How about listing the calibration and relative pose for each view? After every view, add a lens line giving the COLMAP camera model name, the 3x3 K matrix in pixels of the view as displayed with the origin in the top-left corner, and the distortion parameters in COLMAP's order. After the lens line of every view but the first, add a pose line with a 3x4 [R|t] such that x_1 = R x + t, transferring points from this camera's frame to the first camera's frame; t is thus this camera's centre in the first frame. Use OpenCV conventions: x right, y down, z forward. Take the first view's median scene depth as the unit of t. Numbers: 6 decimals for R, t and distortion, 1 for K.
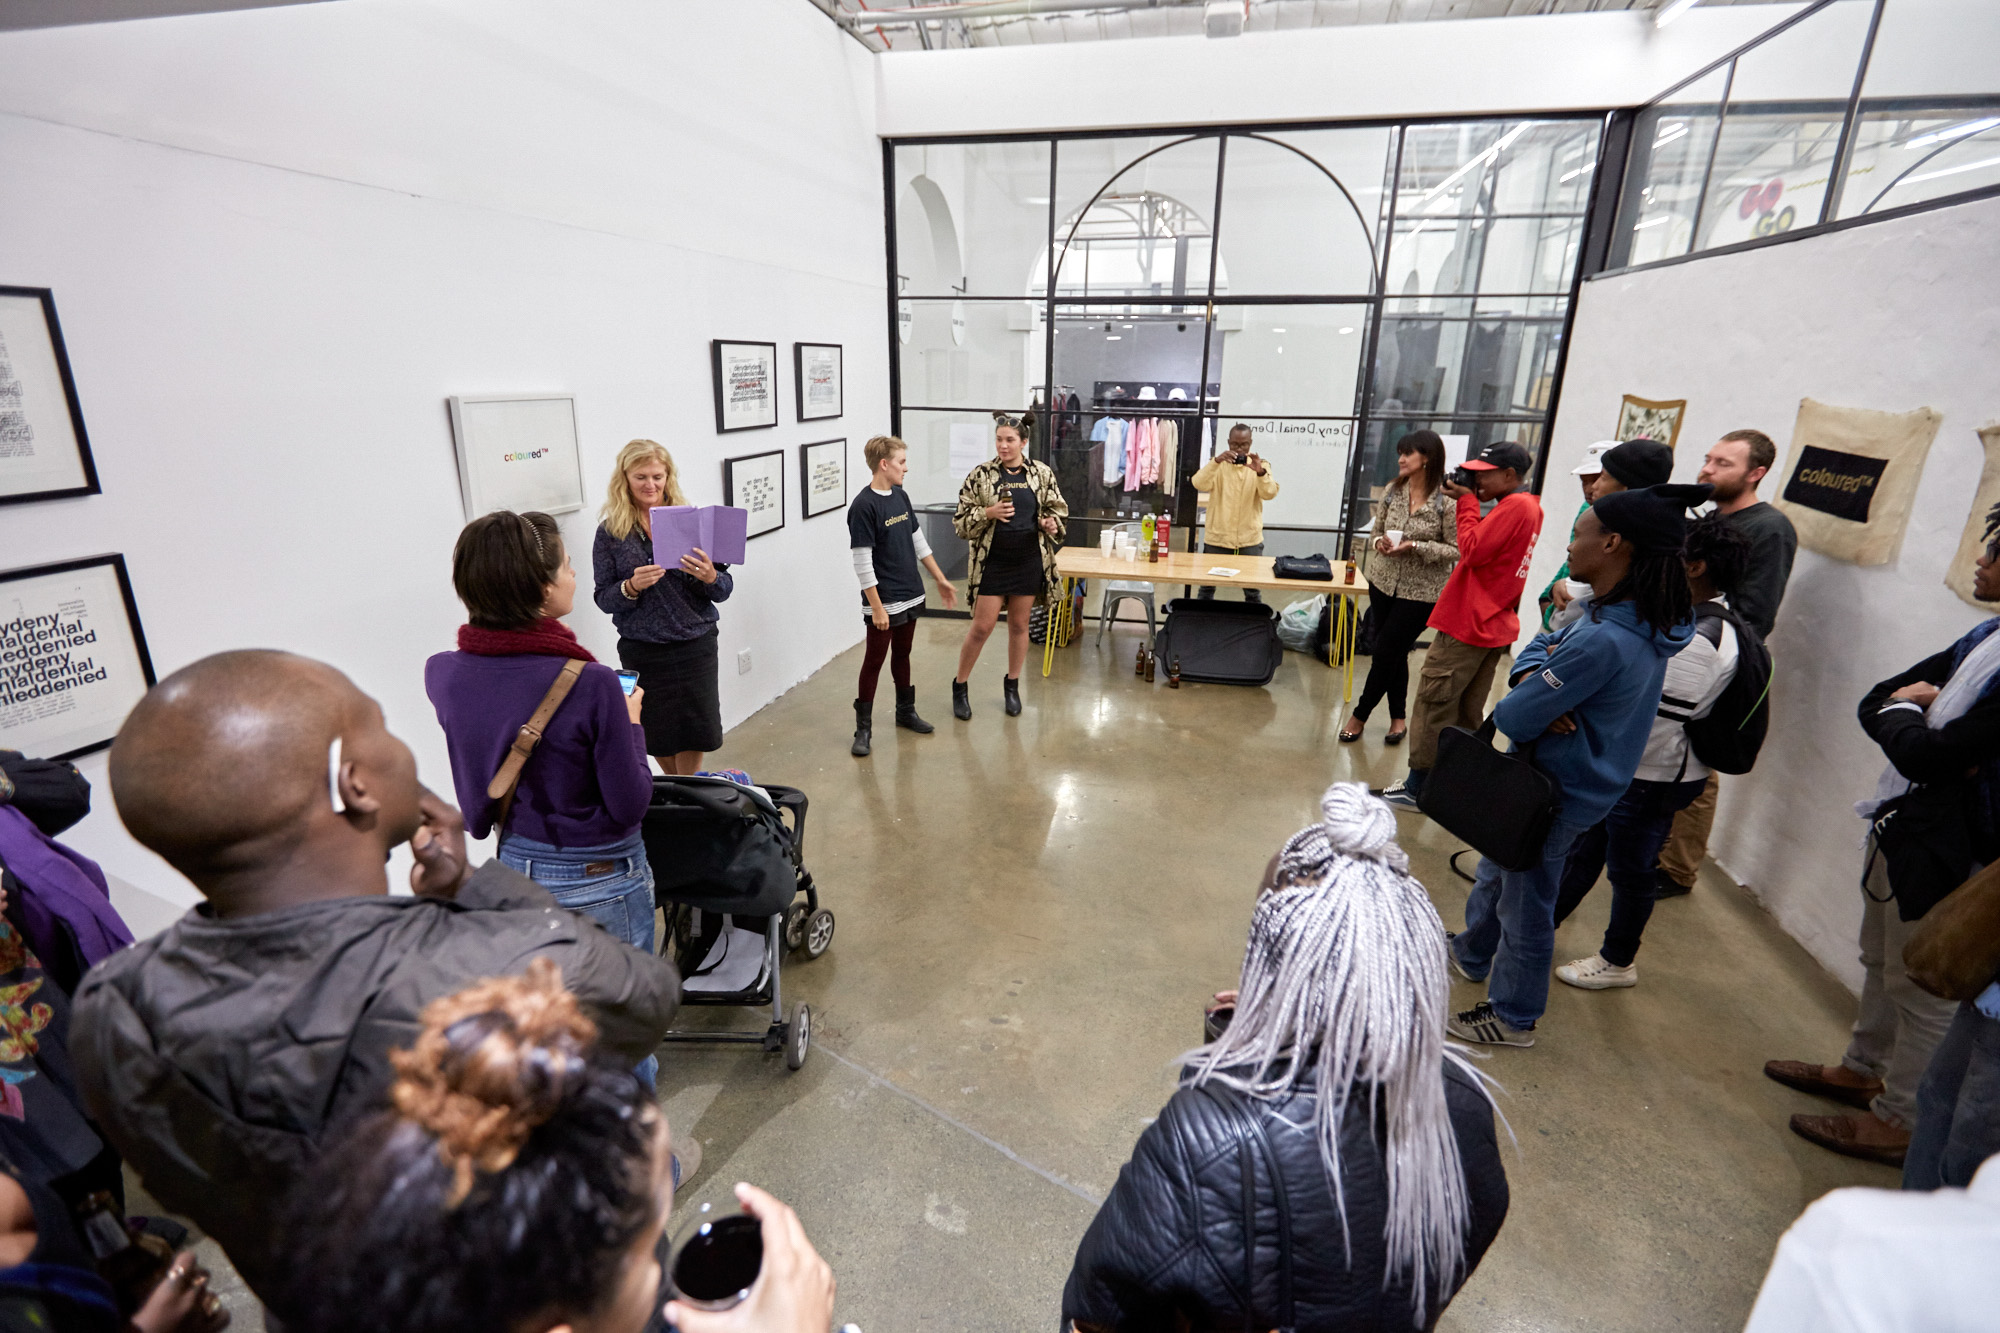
lens RADIAL K [[918.6, 0, 1000.0], [0, 918.6, 666.5], [0, 0, 1]] dist [0.000554, -0.000280]
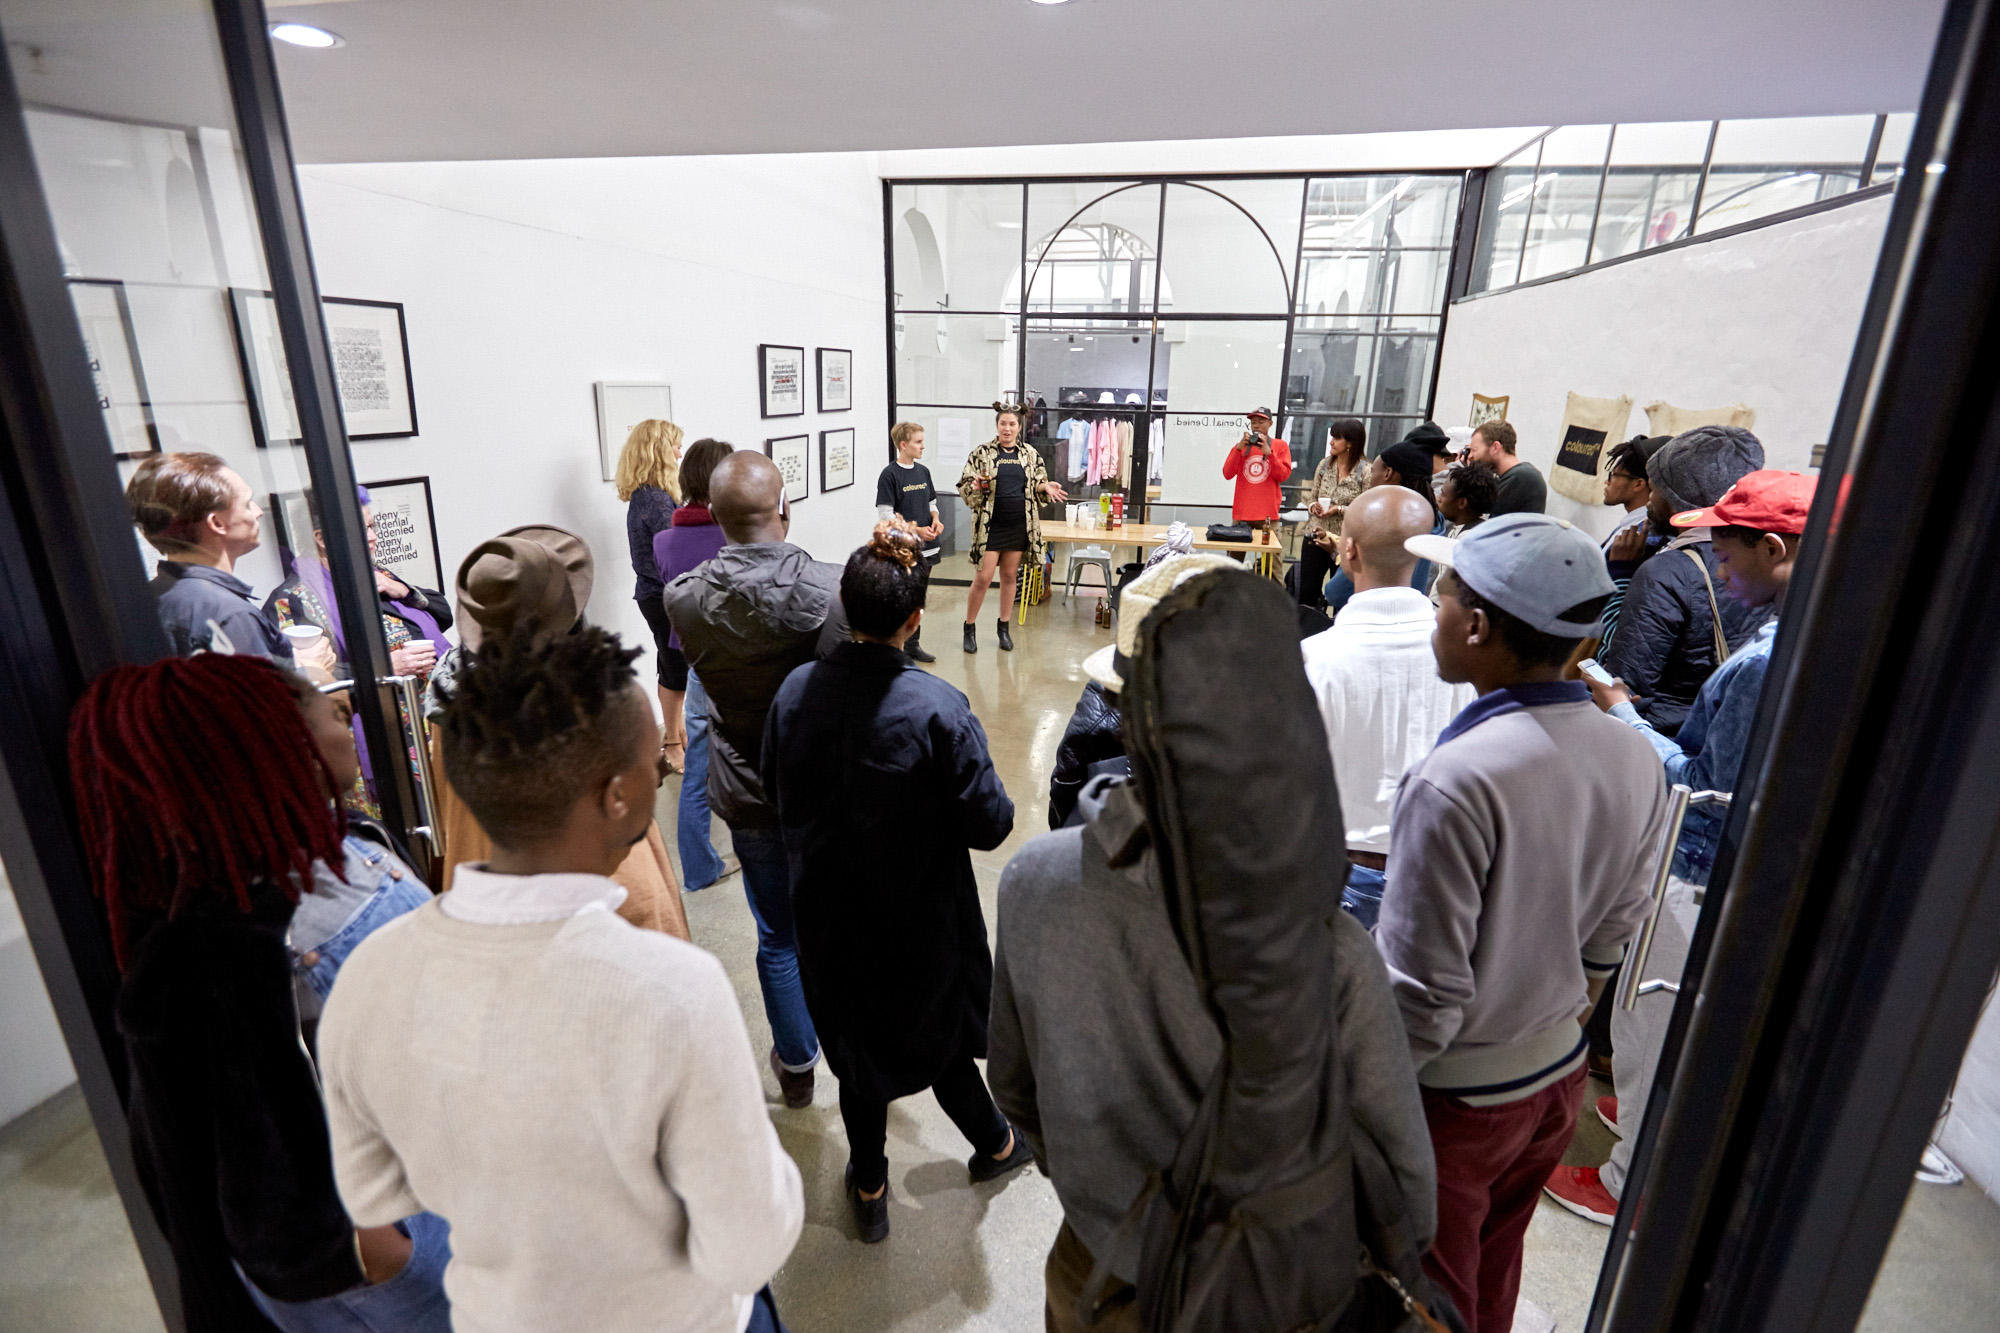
lens RADIAL K [[918.6, 0, 1000.0], [0, 918.6, 666.5], [0, 0, 1]] dist [0.000554, -0.000280]
pose [[0.999294, -0.004216, 0.037328, -0.021553], [0.004670, 0.999916, -0.012082, 0.072803], [-0.037274, 0.012247, 0.999230, -0.187366]]
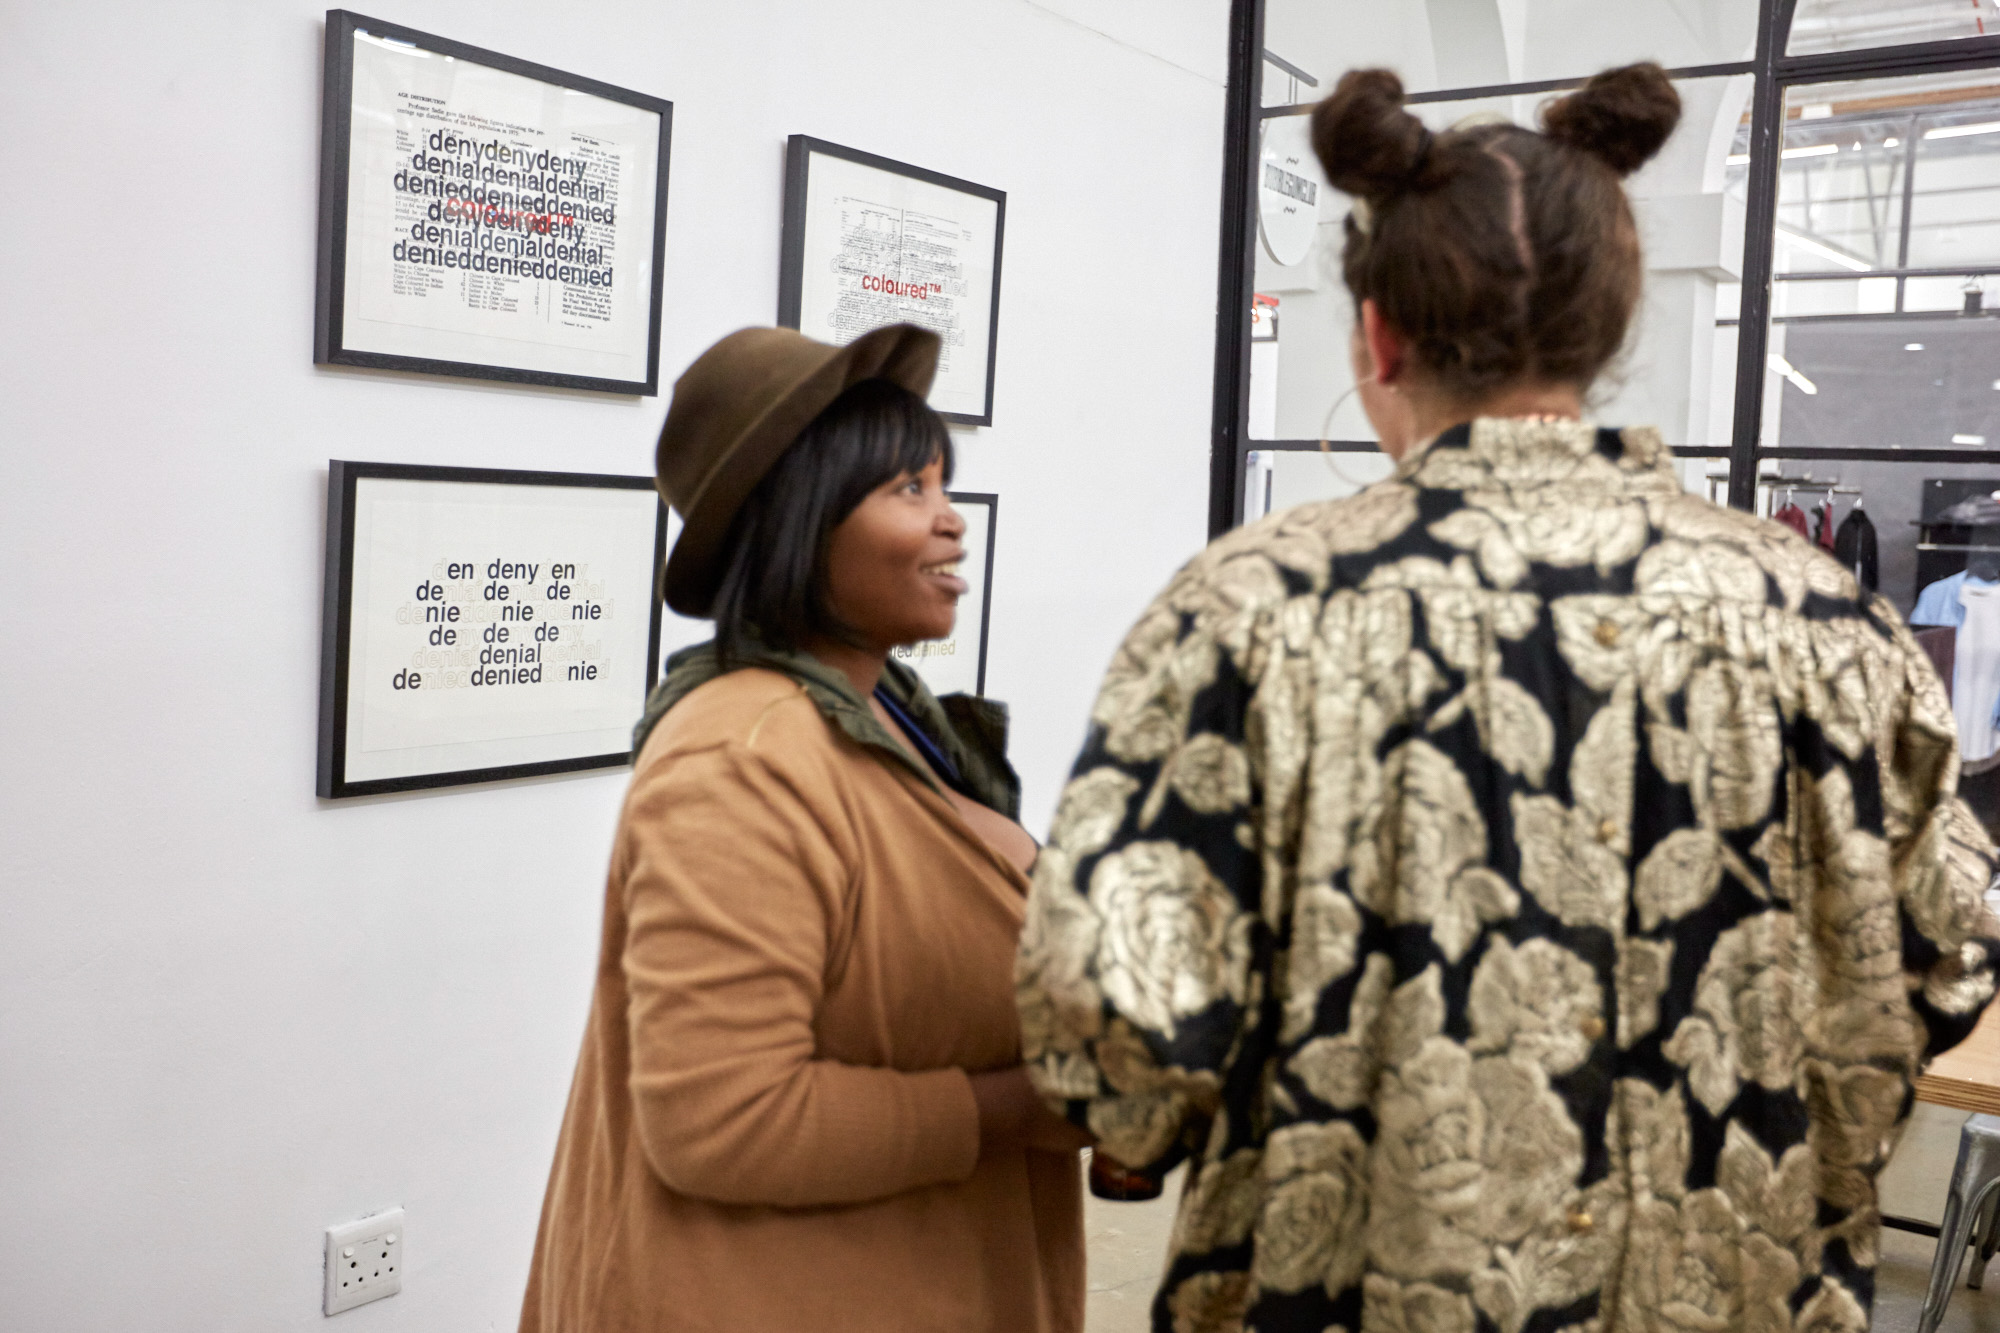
lens RADIAL K [[1838.1, 0, 1000.0], [0, 1838.1, 666.5], [0, 0, 1]] dist [0.000129, 0.006989]
pose [[0.933891, 0.044476, -0.354780, 0.042246], [-0.132350, 0.964756, -0.227441, -0.057149], [0.332161, 0.259360, 0.906864, 0.442223]]
